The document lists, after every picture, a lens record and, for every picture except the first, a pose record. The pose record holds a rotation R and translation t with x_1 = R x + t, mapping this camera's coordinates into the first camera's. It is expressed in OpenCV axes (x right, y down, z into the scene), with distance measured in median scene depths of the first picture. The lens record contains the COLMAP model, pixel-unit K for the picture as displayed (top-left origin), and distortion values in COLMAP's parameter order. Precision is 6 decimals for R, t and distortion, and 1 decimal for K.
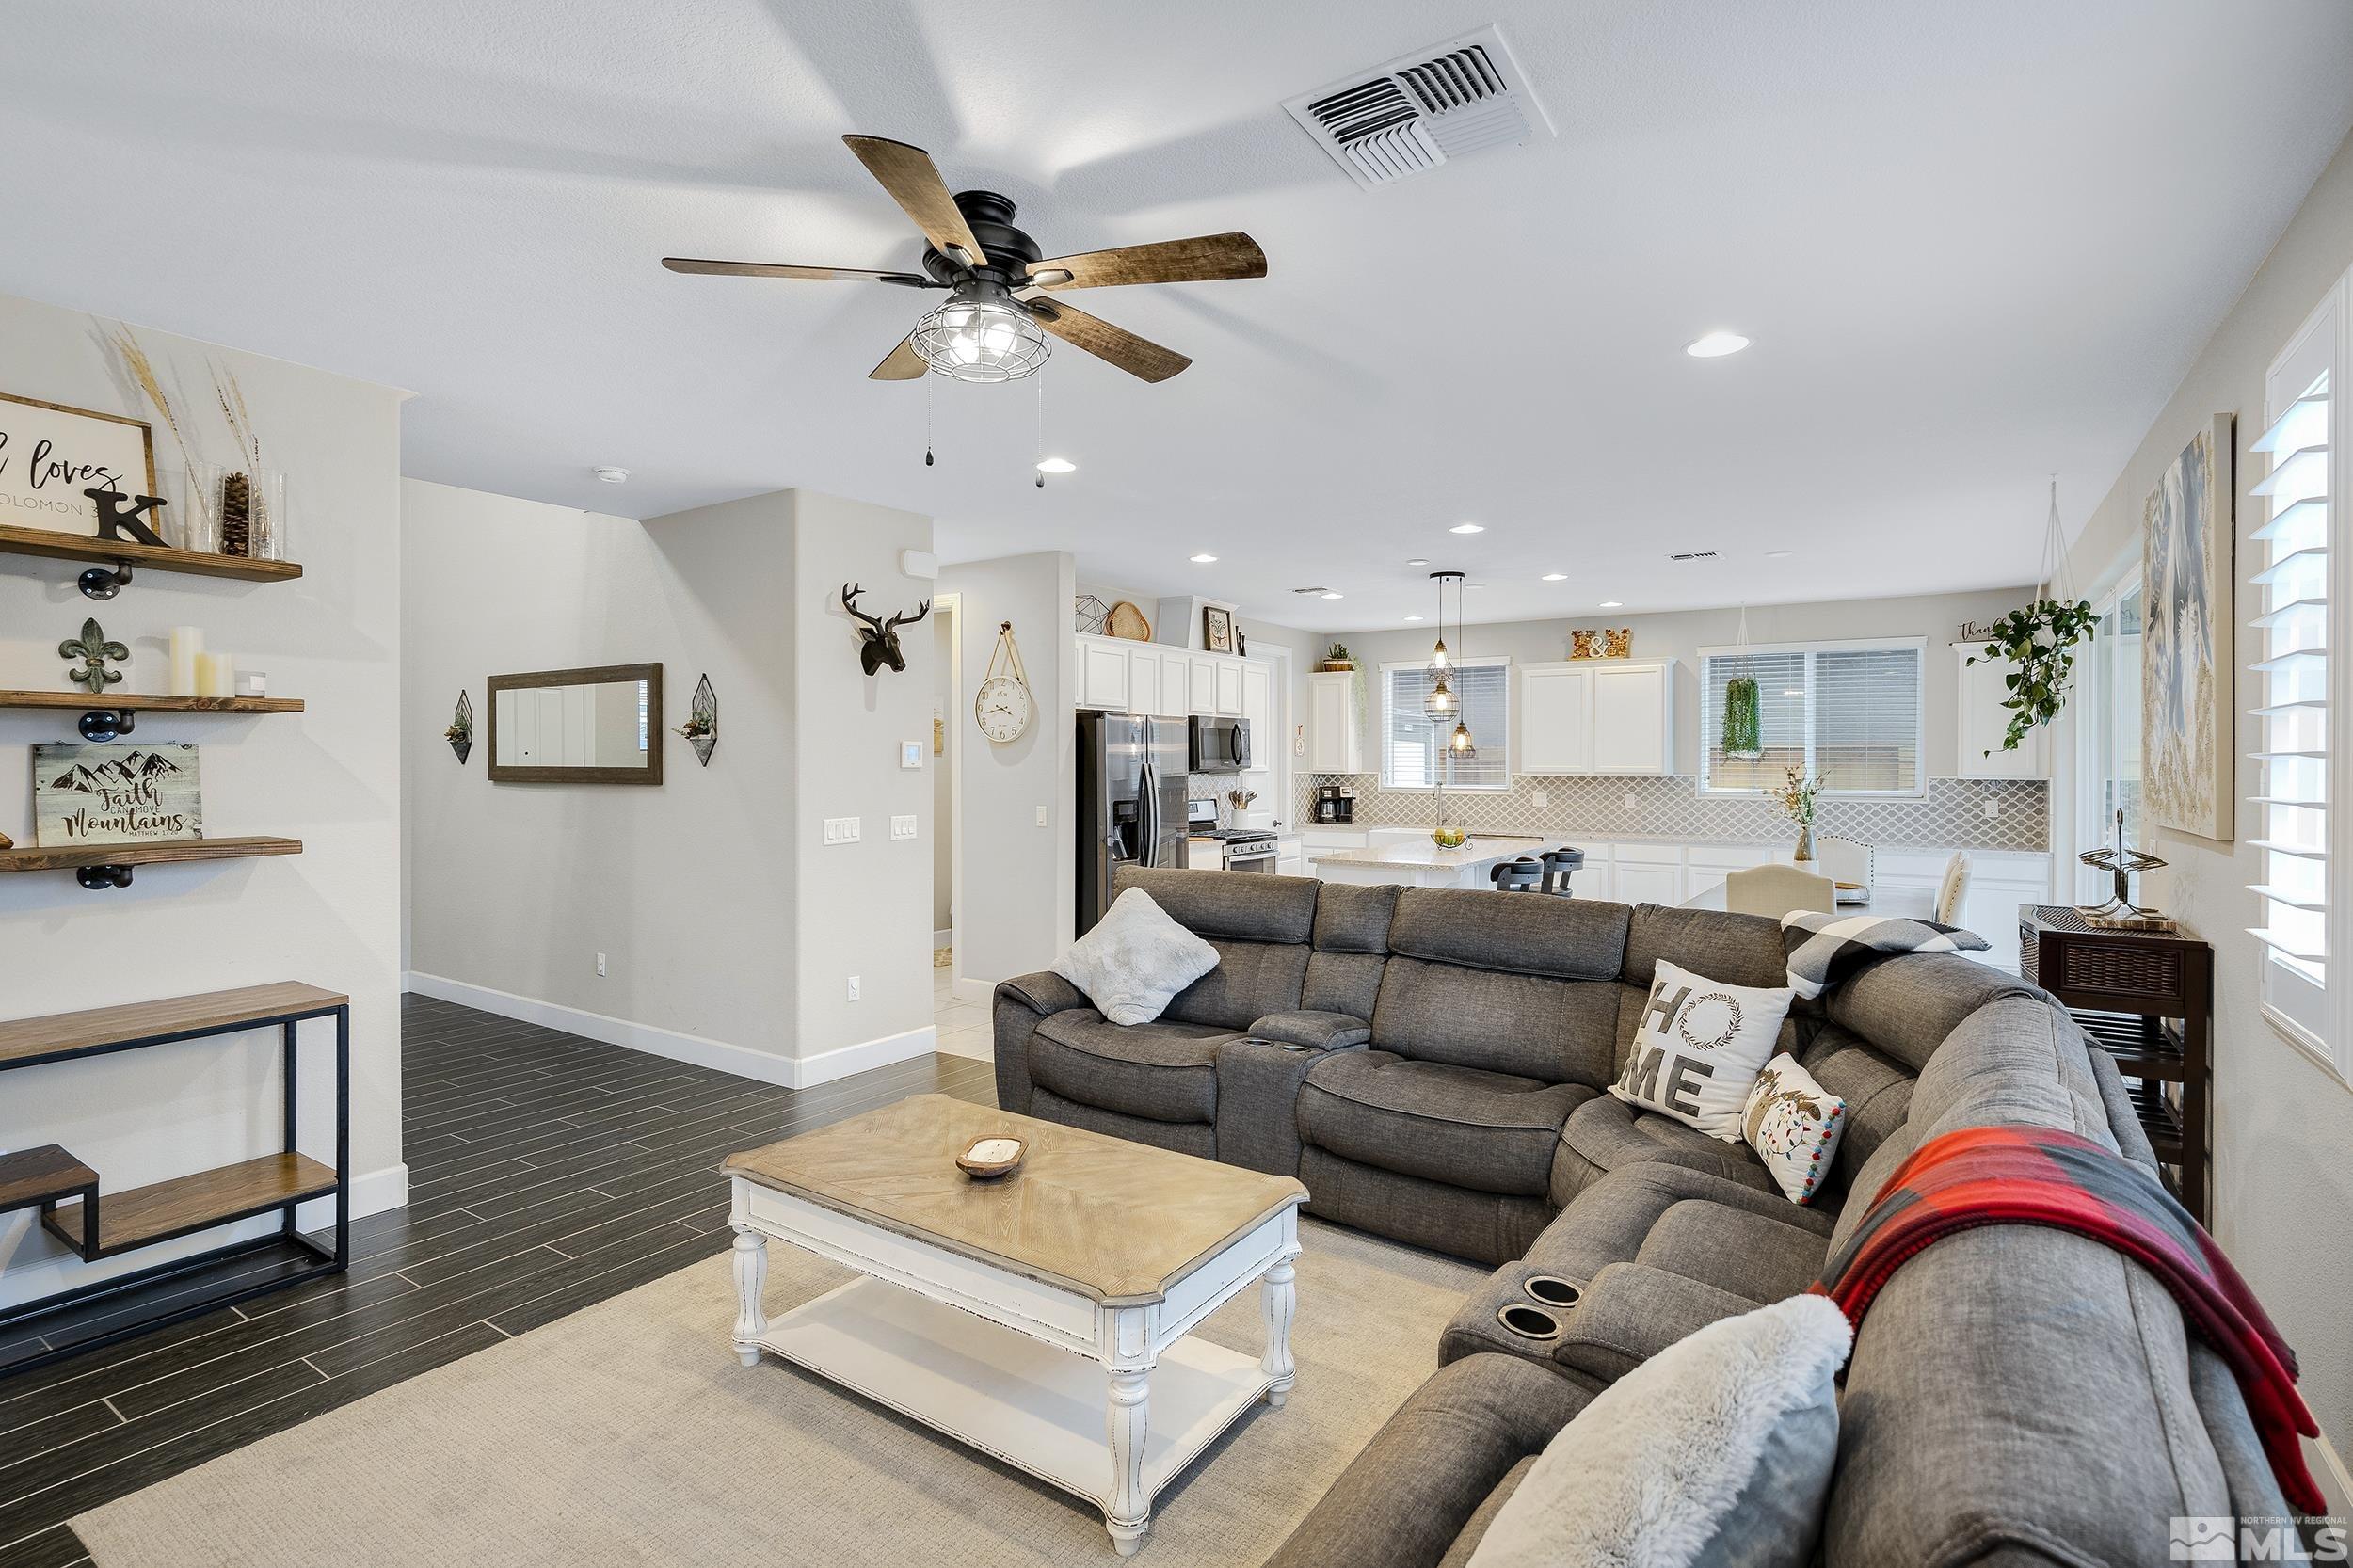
lens RADIAL K [[1116.1, 0, 1175.6], [0, 1116.1, 758.8], [0, 0, 1]] dist [-0.001686, -0.000148]
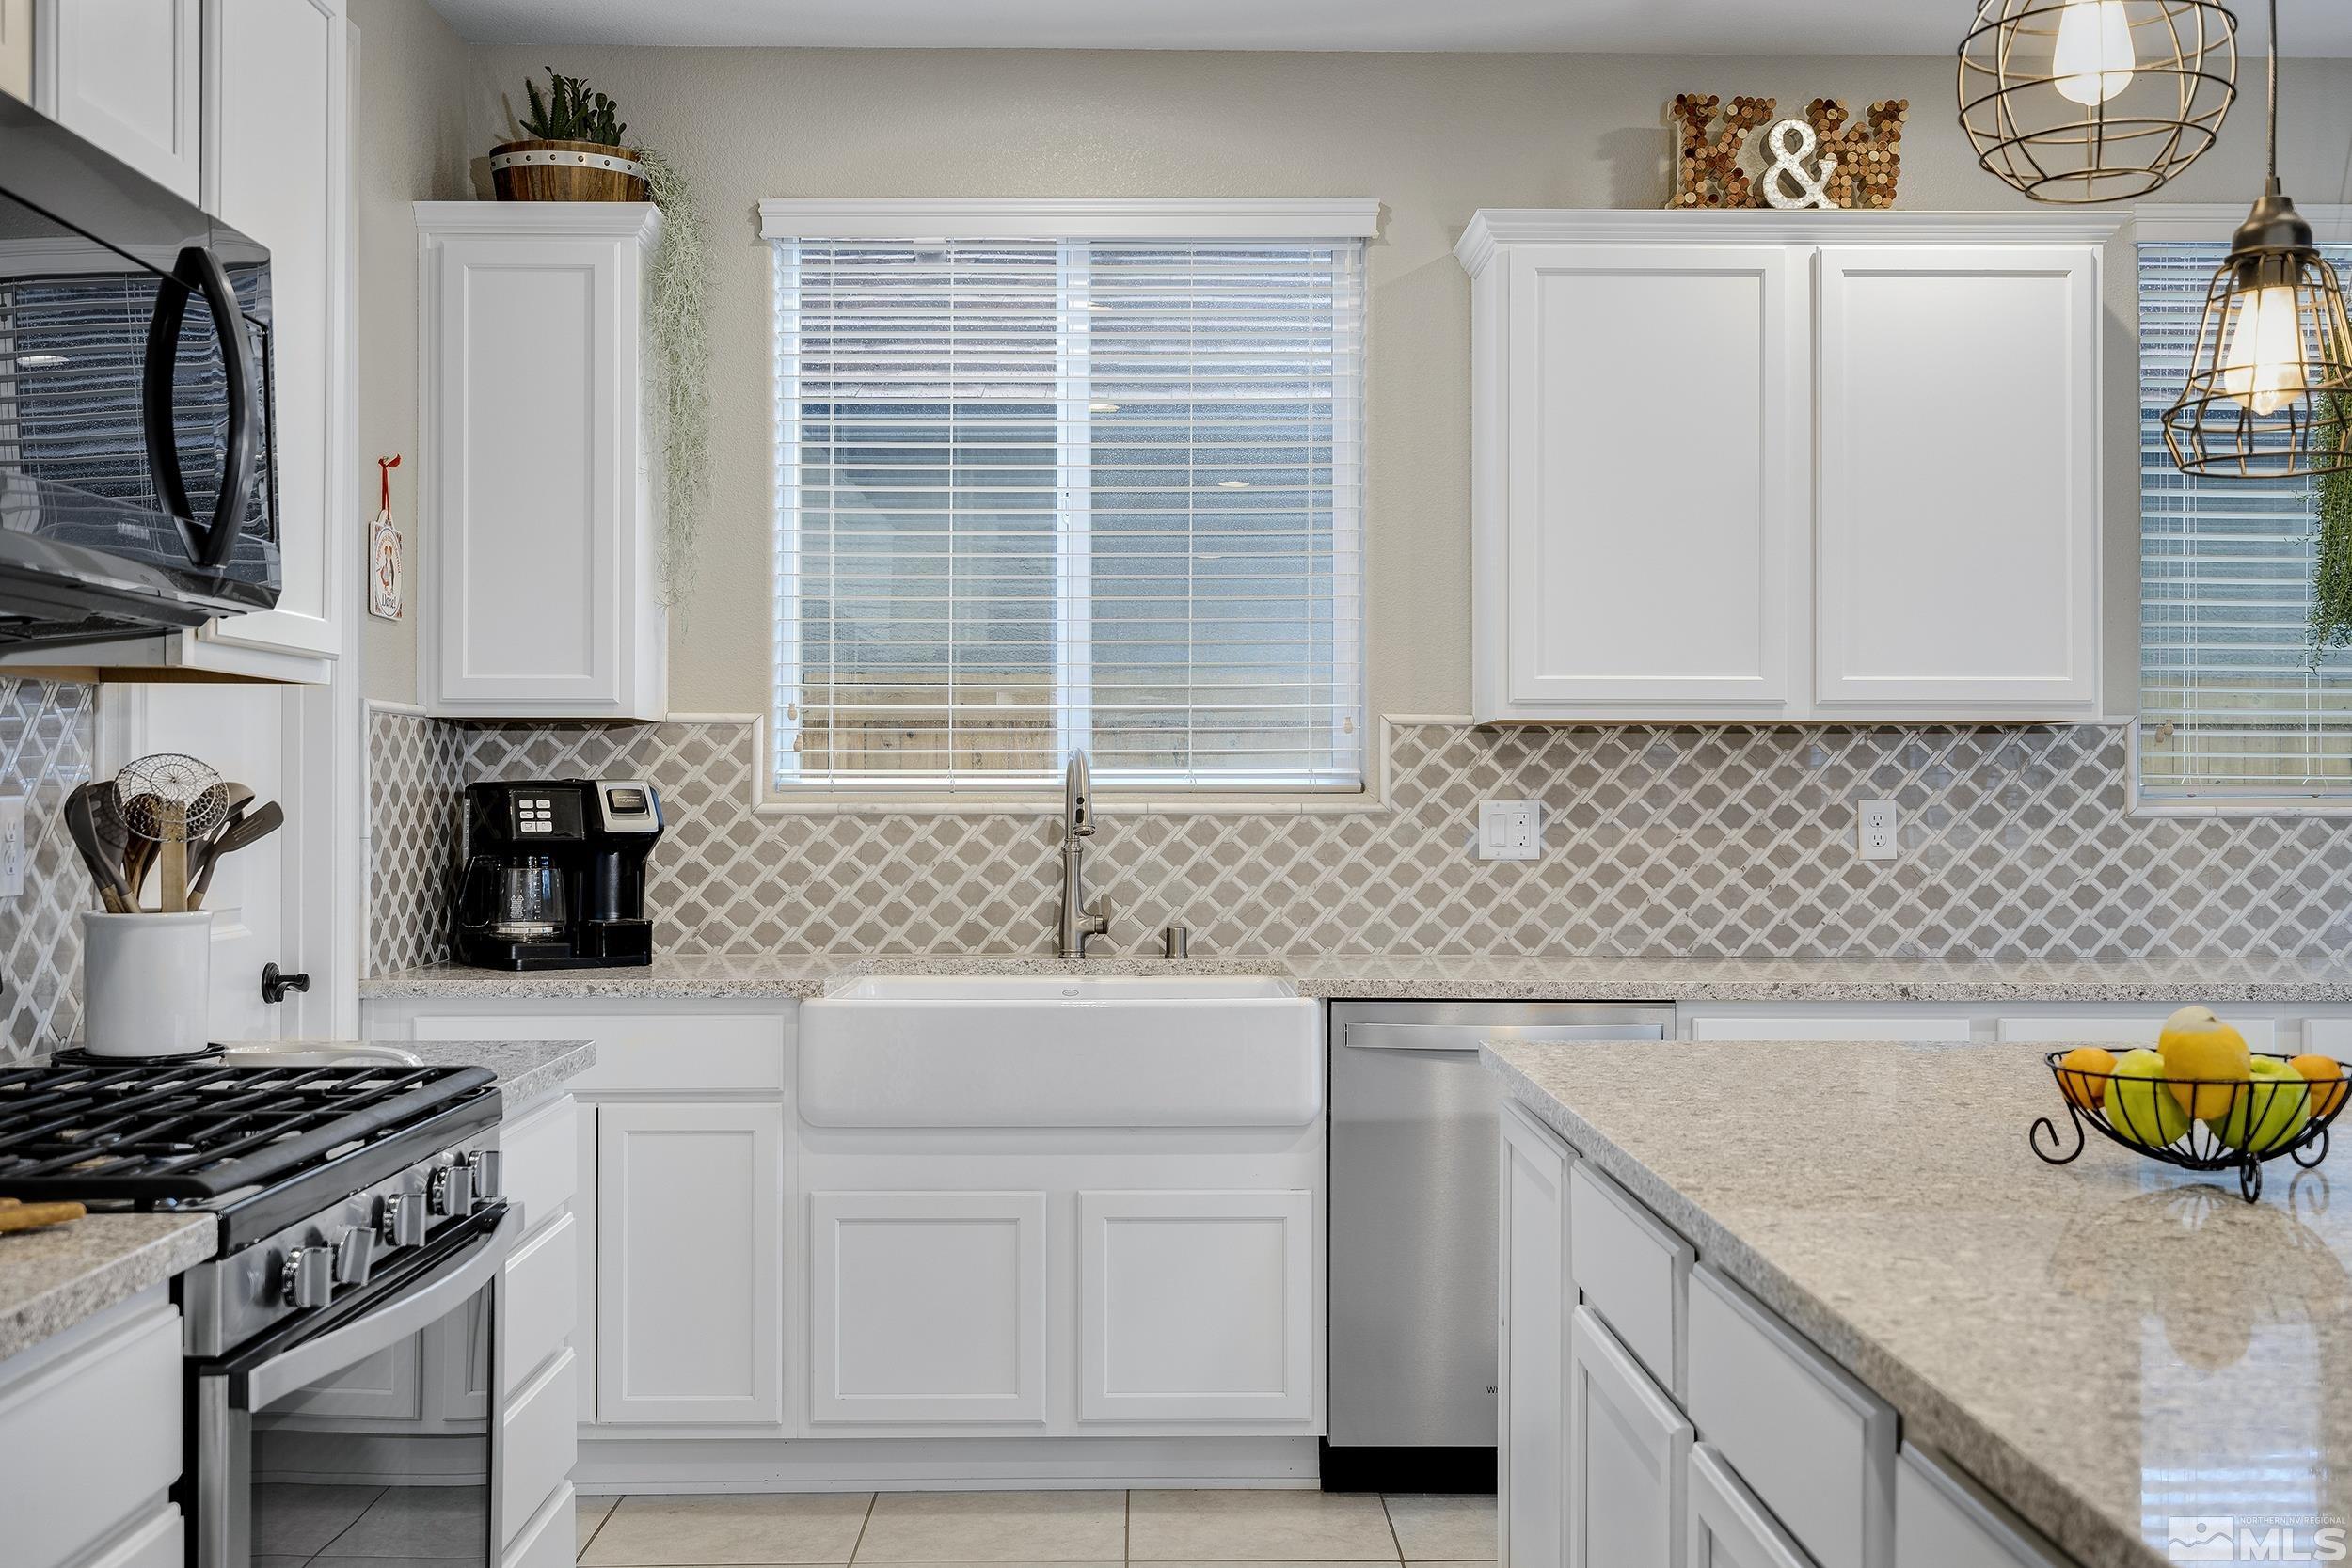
lens RADIAL K [[2354.2, 0, 1177.4], [0, 2354.2, 775.5], [0, 0, 1]] dist [0.005284, -0.007516]
pose [[0.824508, 0.002803, 0.565843, -0.005670], [-0.001053, 0.999994, -0.003420, 0.030488], [-0.565849, 0.002224, 0.824506, 0.716858]]
